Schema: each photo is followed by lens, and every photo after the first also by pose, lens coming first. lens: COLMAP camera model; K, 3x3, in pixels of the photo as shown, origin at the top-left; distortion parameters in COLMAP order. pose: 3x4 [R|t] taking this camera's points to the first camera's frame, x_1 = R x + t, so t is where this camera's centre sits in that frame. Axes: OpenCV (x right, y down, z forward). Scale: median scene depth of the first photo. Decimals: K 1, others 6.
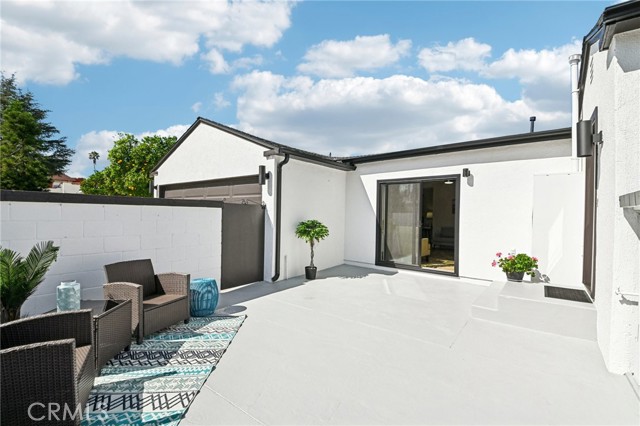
lens RADIAL K [[272.7, 0, 320.1], [0, 272.7, 216.0], [0, 0, 1]] dist [-0.001868, -0.006817]
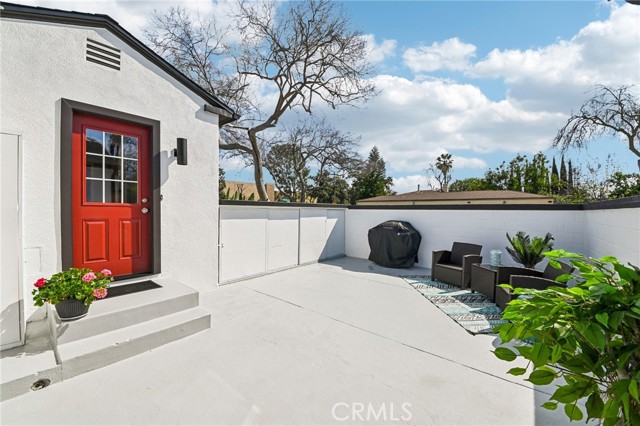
lens RADIAL K [[254.8, 0, 317.7], [0, 254.8, 214.8], [0, 0, 1]] dist [0.001432, -0.008977]
pose [[-0.999510, -0.021622, 0.022650, 0.277346], [-0.021107, 0.999519, 0.022726, -0.019556], [-0.023131, 0.022237, -0.999485, 2.462310]]
